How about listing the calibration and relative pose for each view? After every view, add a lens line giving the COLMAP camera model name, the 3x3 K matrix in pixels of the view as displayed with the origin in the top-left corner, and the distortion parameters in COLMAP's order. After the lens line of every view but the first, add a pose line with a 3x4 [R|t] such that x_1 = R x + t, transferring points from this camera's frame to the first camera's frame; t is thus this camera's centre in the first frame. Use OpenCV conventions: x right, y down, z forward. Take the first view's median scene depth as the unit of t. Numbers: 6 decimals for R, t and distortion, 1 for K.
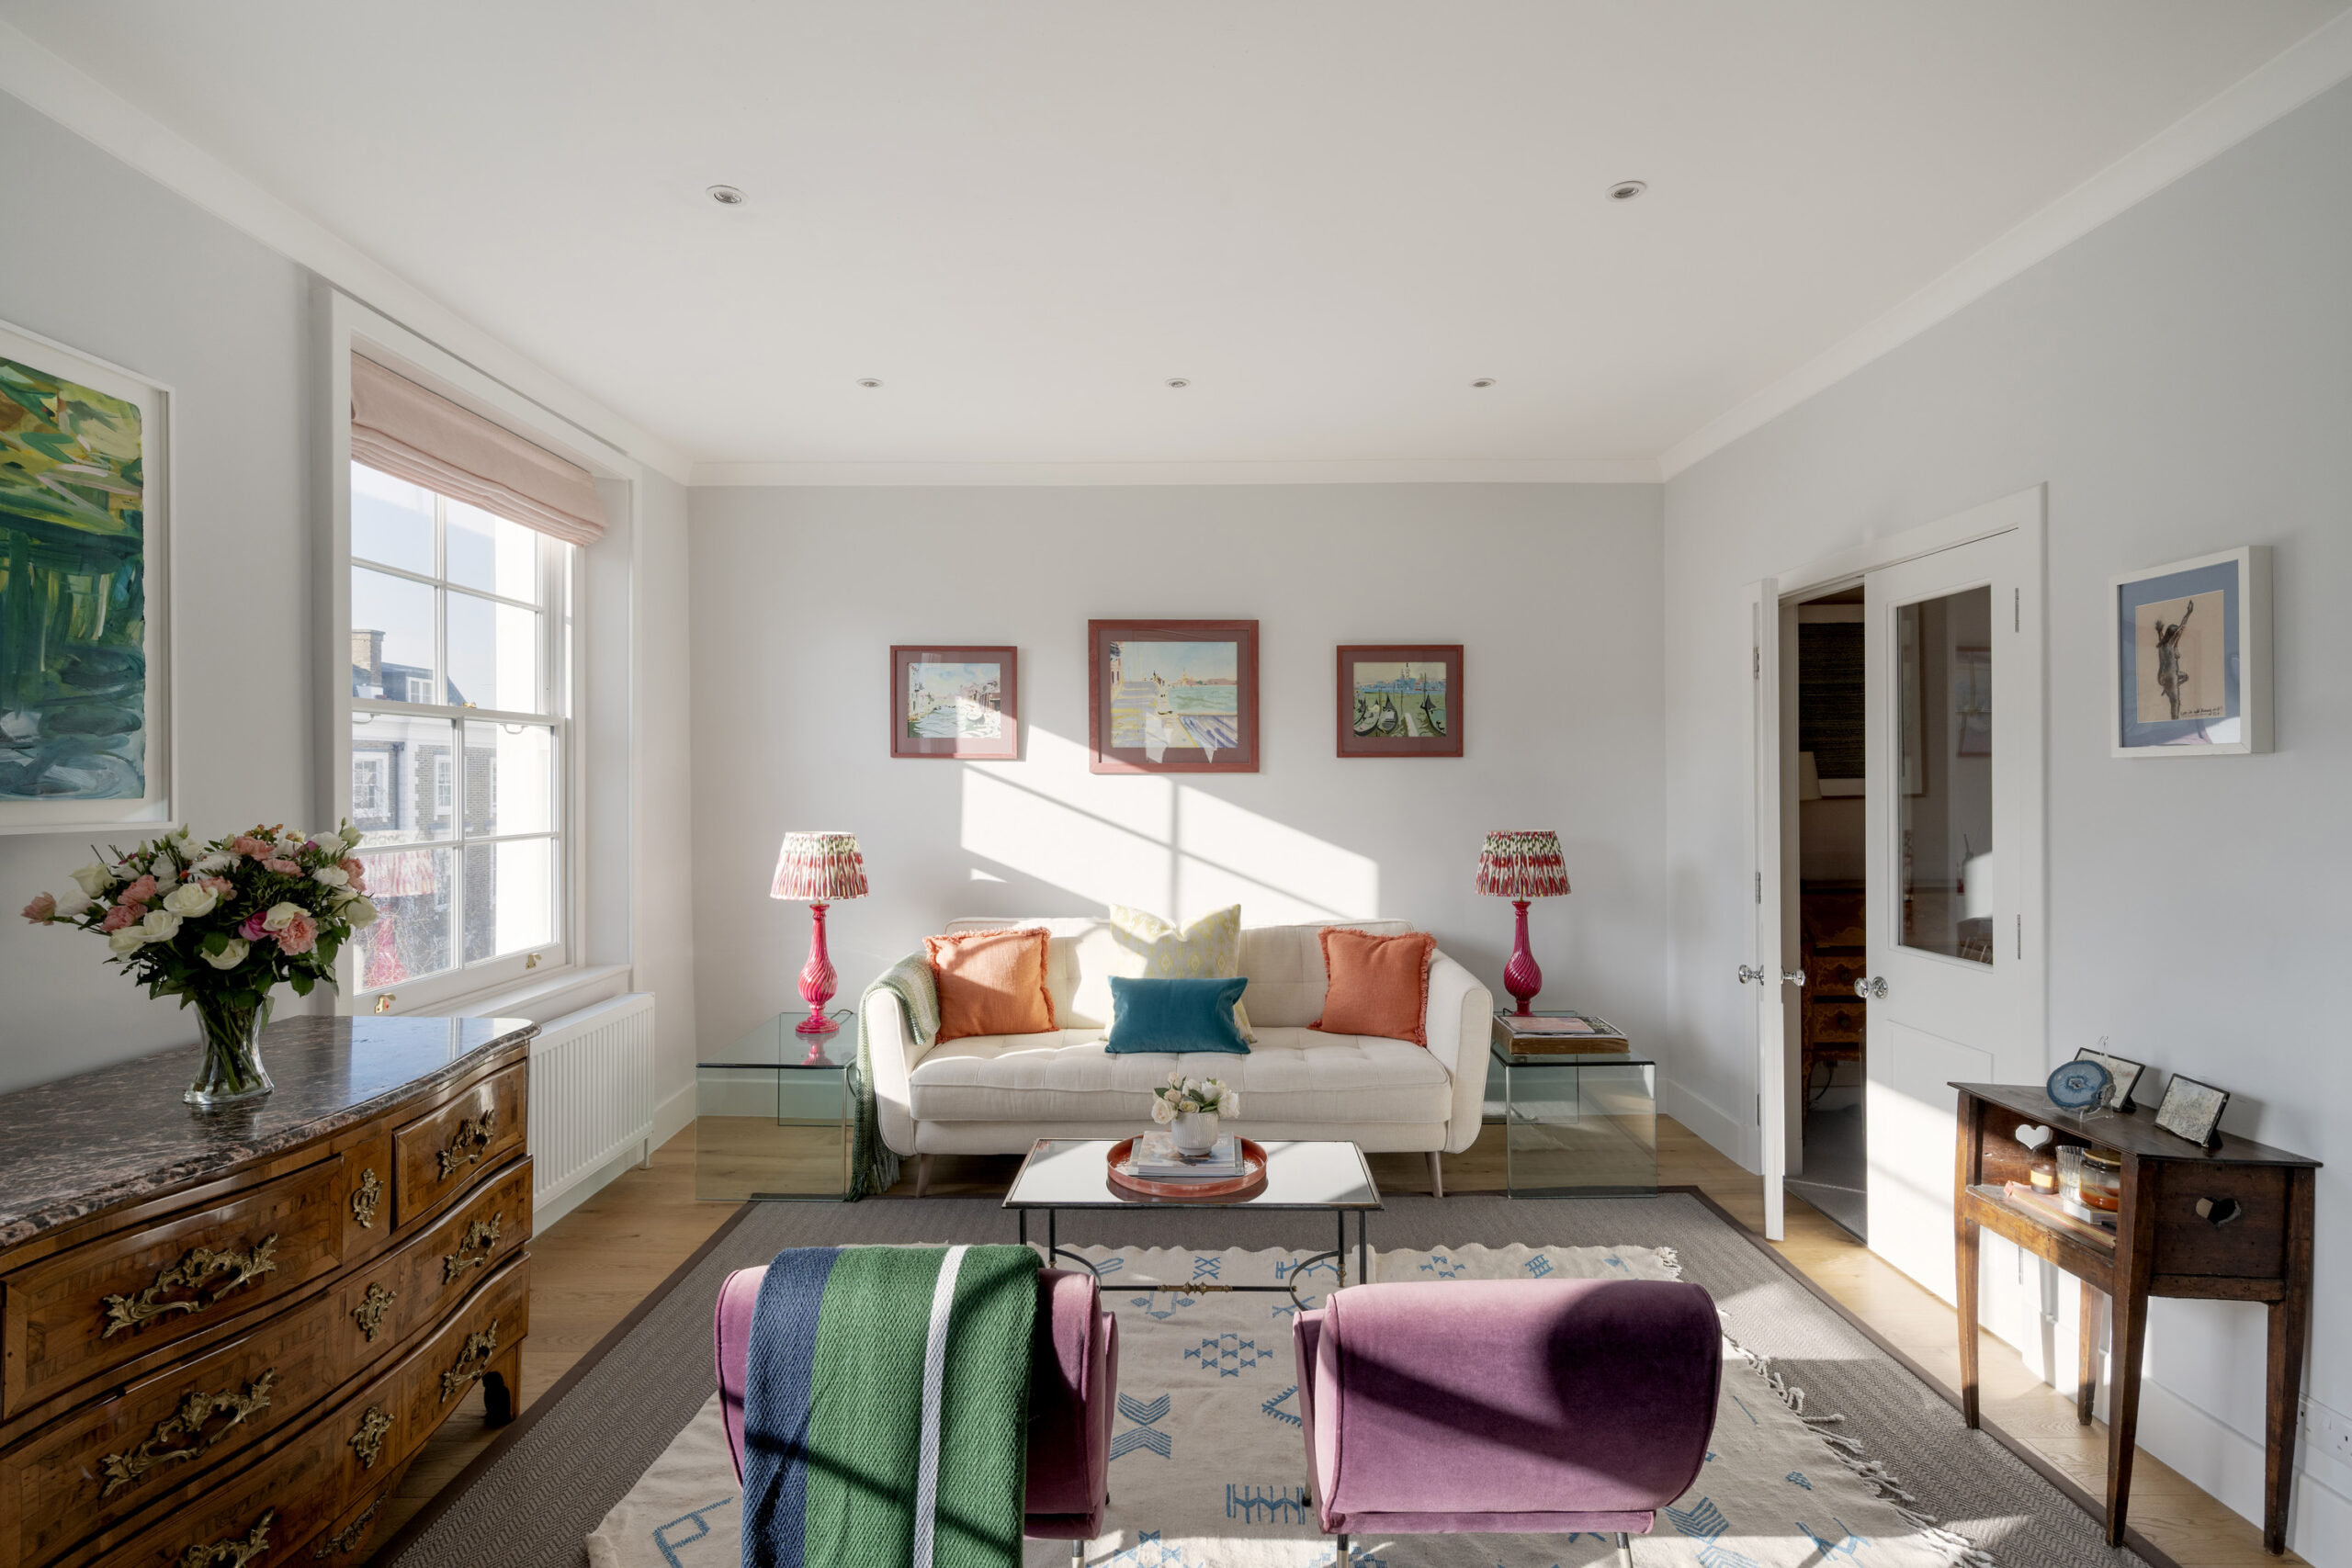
lens RADIAL K [[1079.6, 0, 1176.0], [0, 1079.6, 784.0], [0, 0, 1]] dist [-0.037552, -0.000033]
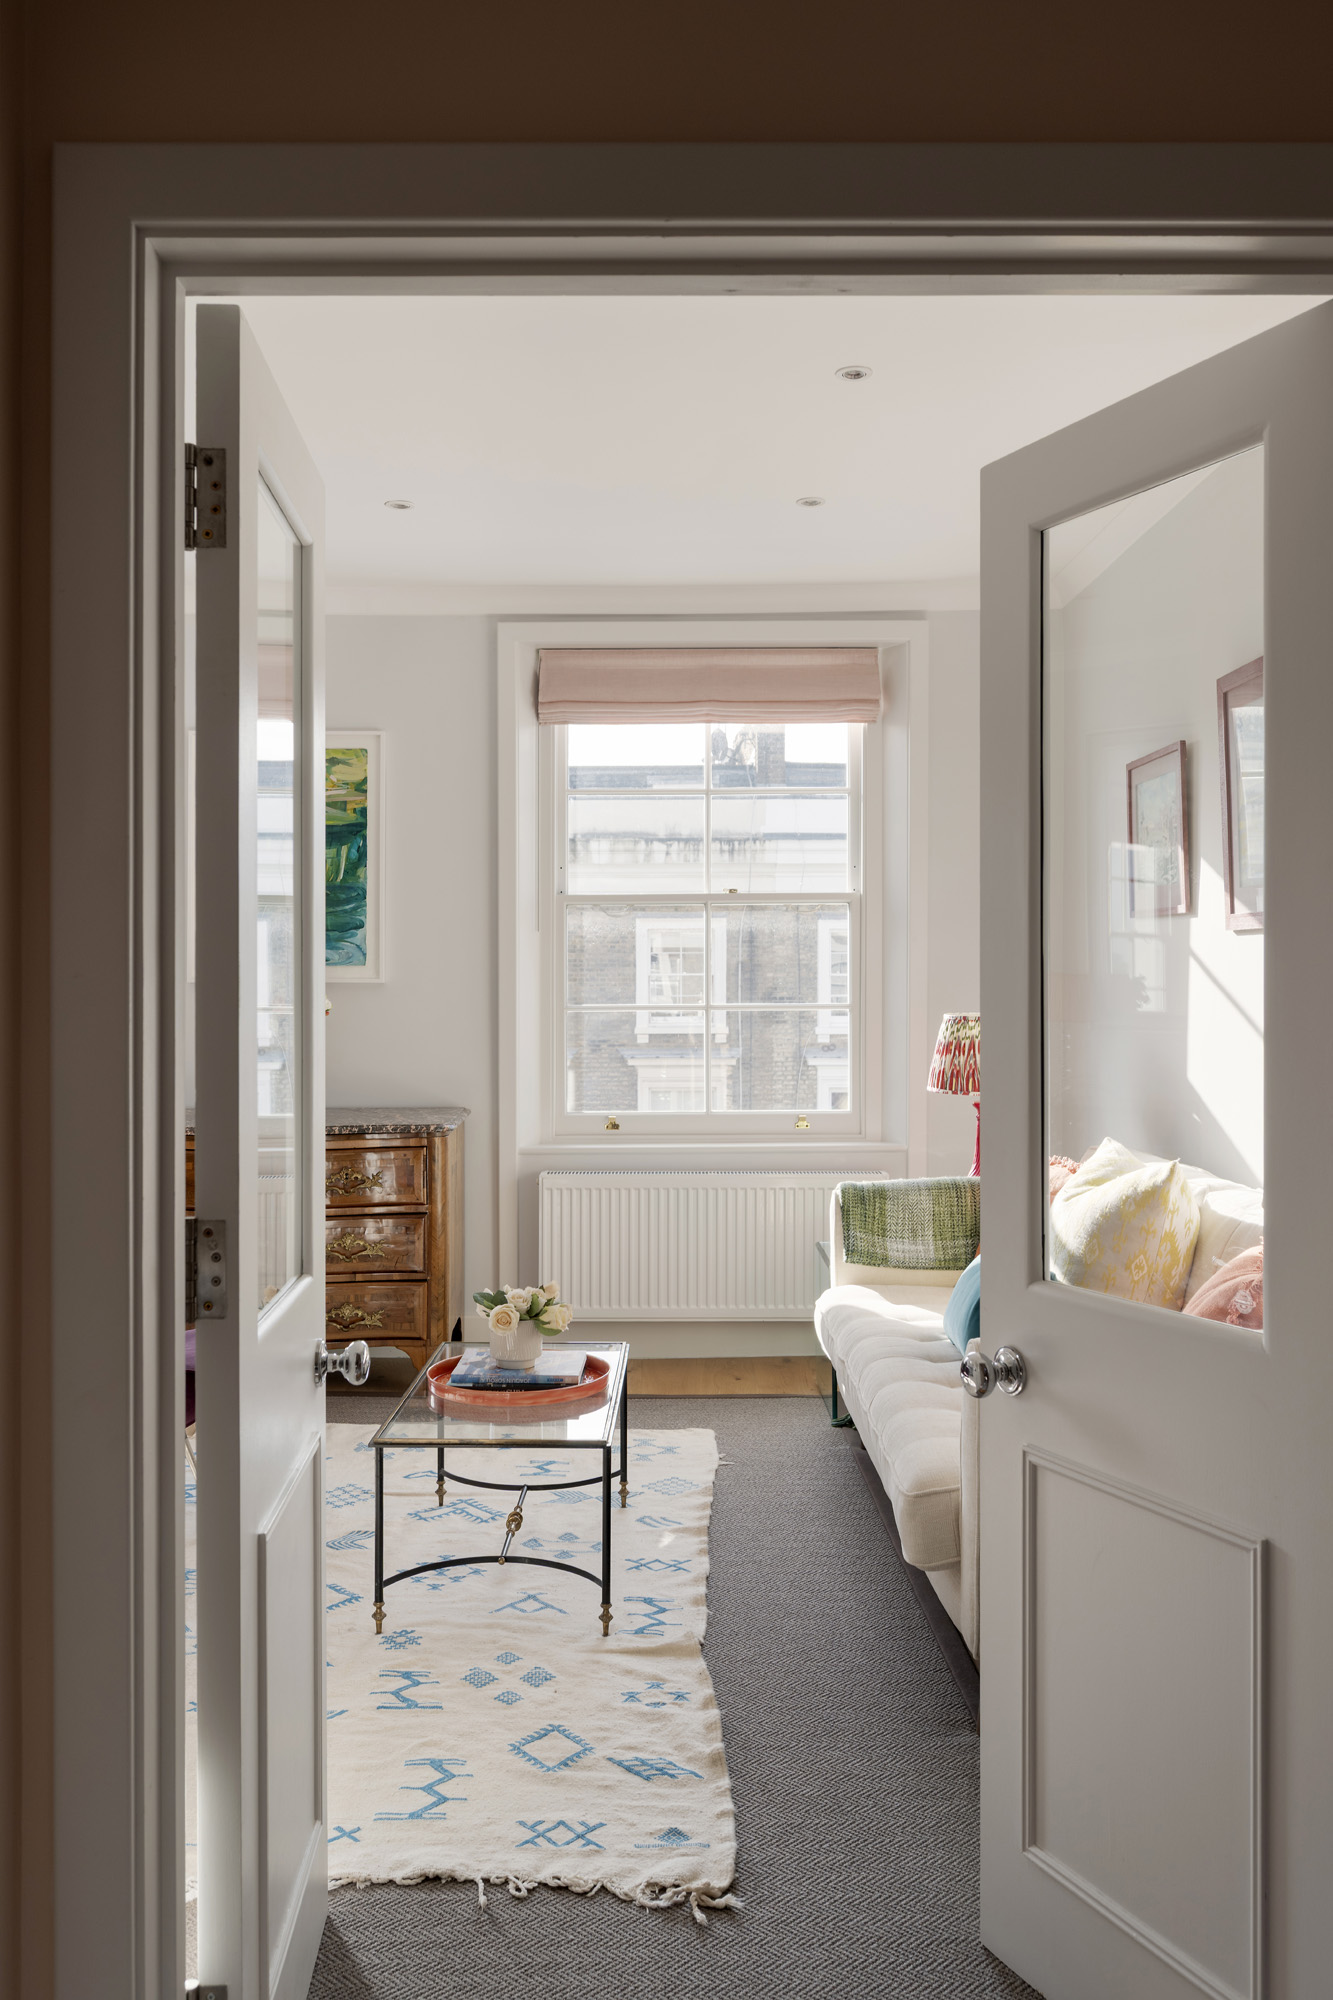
lens RADIAL K [[1558.6, 0, 667.1], [0, 1558.6, 968.6], [0, 0, 1]] dist [-0.007462, -0.001090]
pose [[0.021564, -0.006024, -0.999749, 1.723820], [-0.000861, 0.999981, -0.006043, 0.034905], [0.999767, 0.000991, 0.021559, 1.464730]]
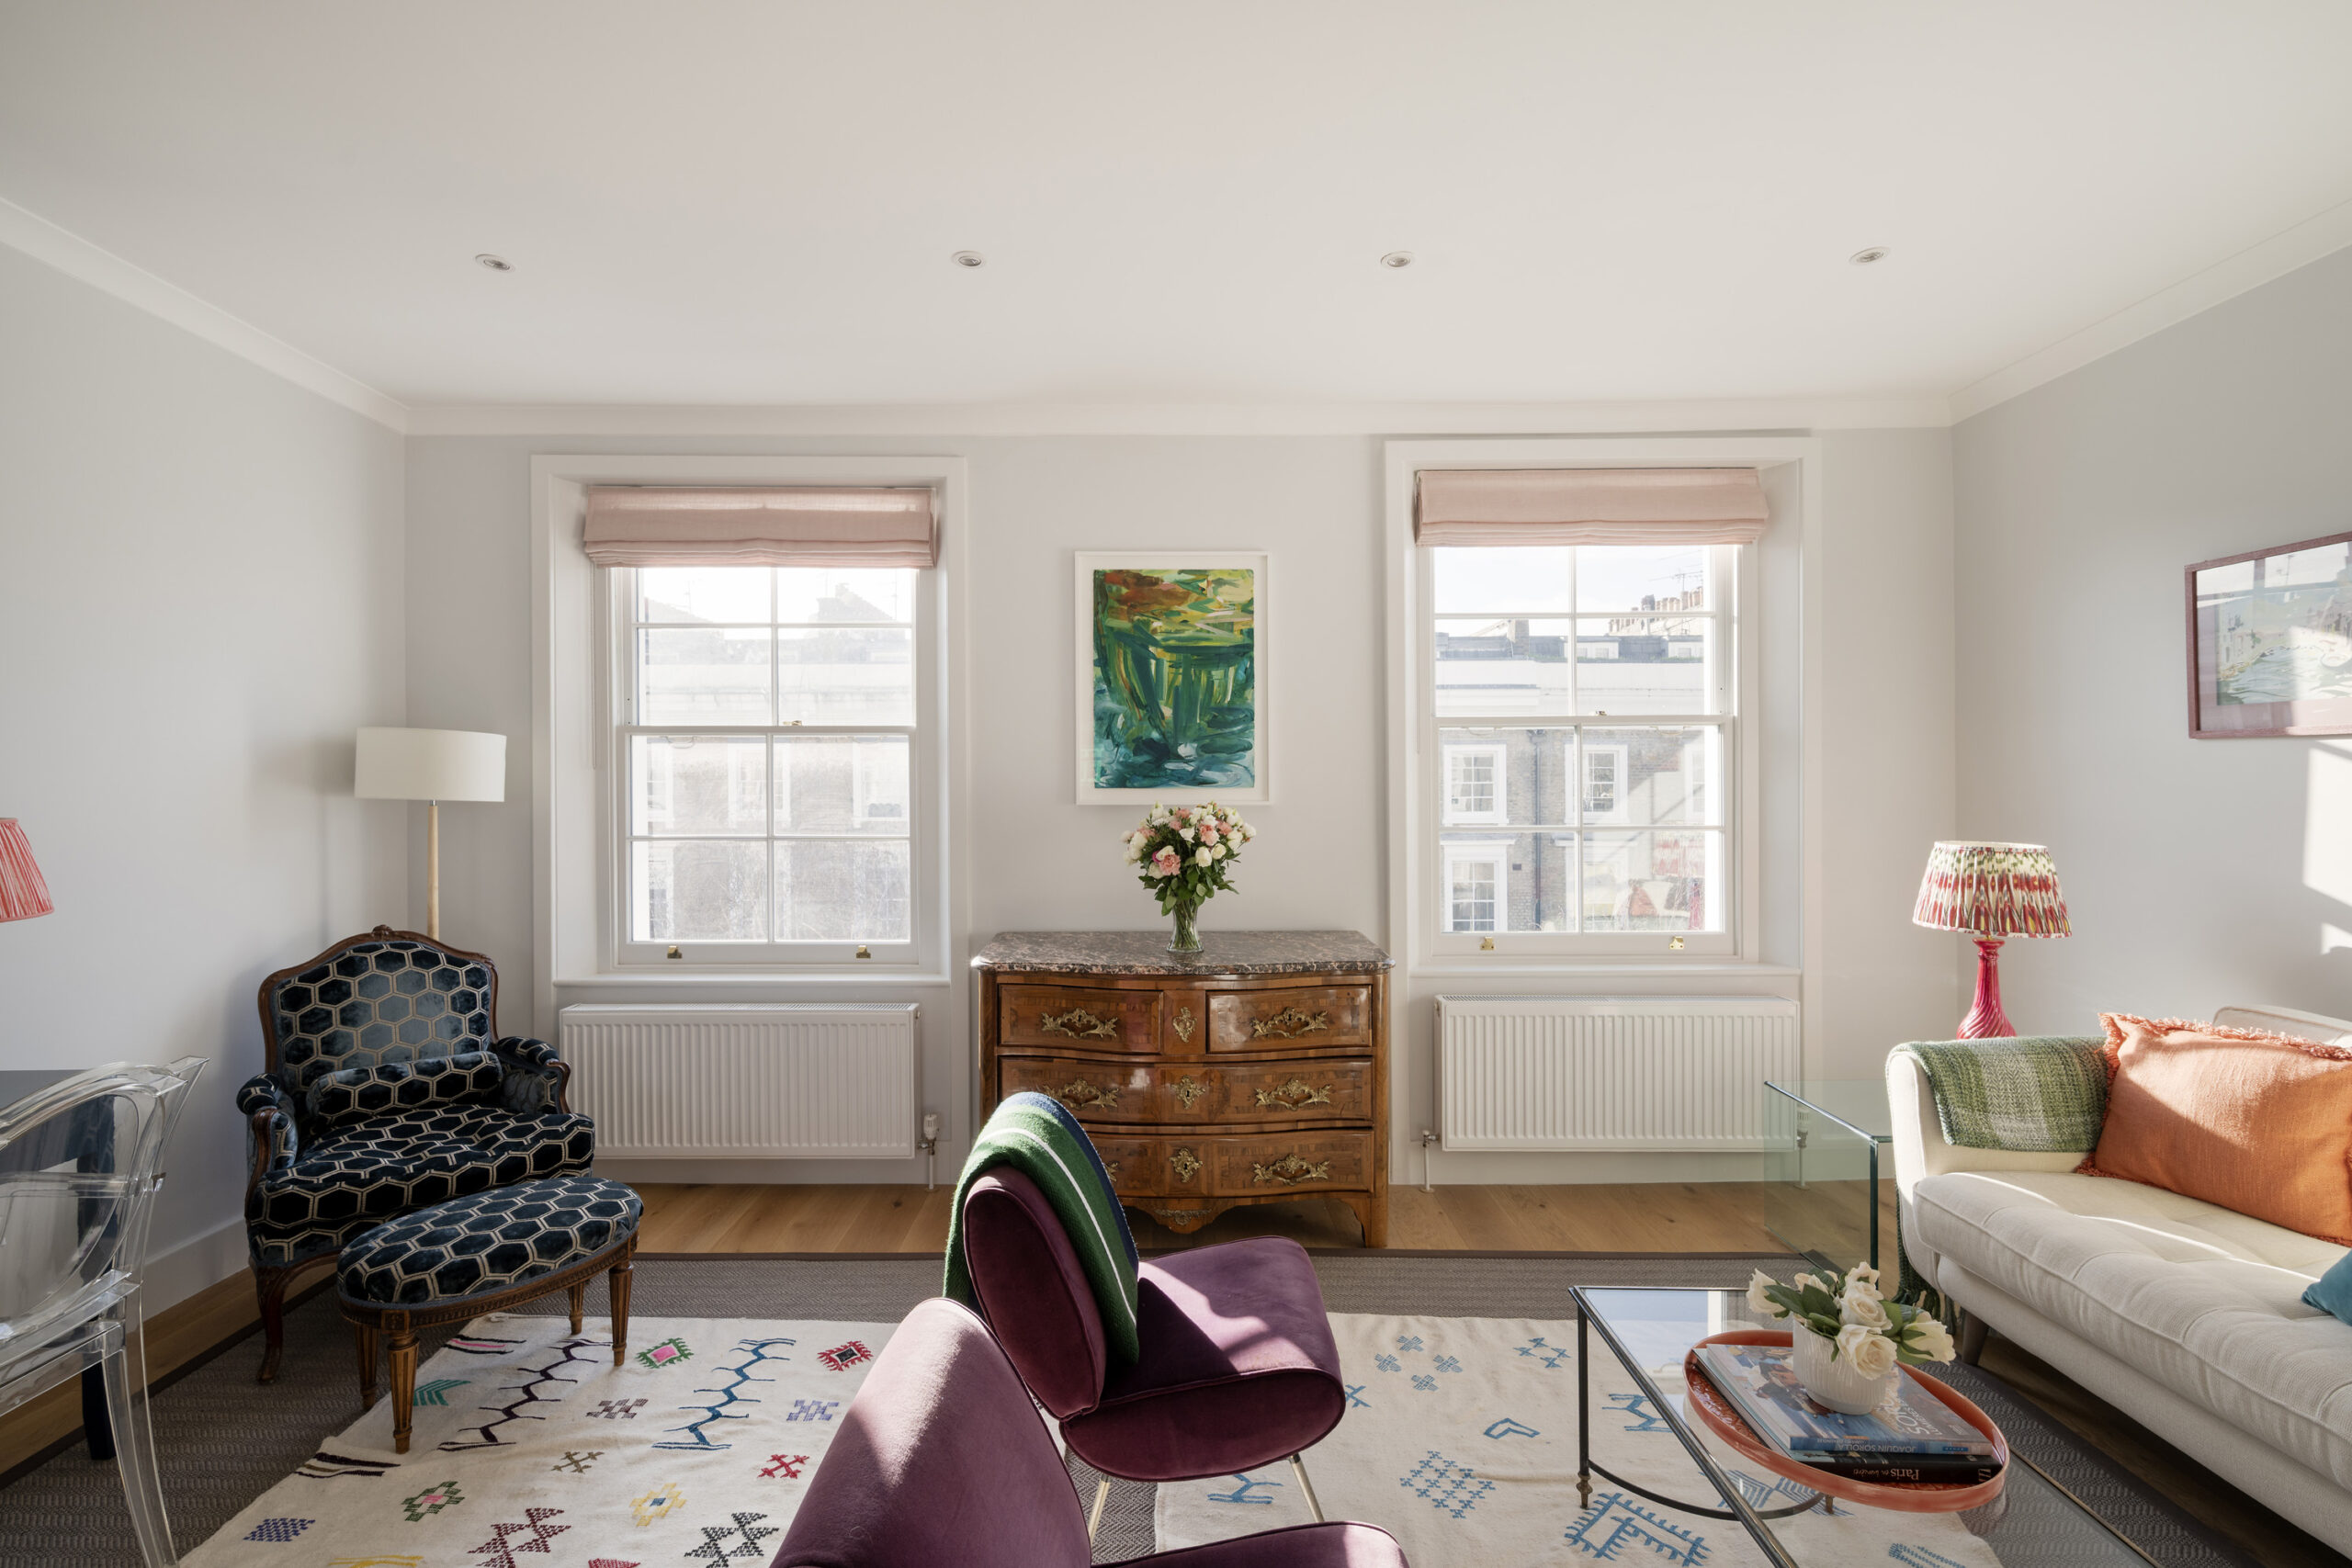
lens RADIAL K [[1009.7, 0, 1150.3], [0, 1009.7, 787.7], [0, 0, 1]] dist [-0.001398, -0.000264]
pose [[-0.003355, 0.006319, -0.999974, 0.752170], [-0.000012, 0.999980, 0.006319, 0.002720], [0.999994, 0.000033, -0.003355, 0.827144]]
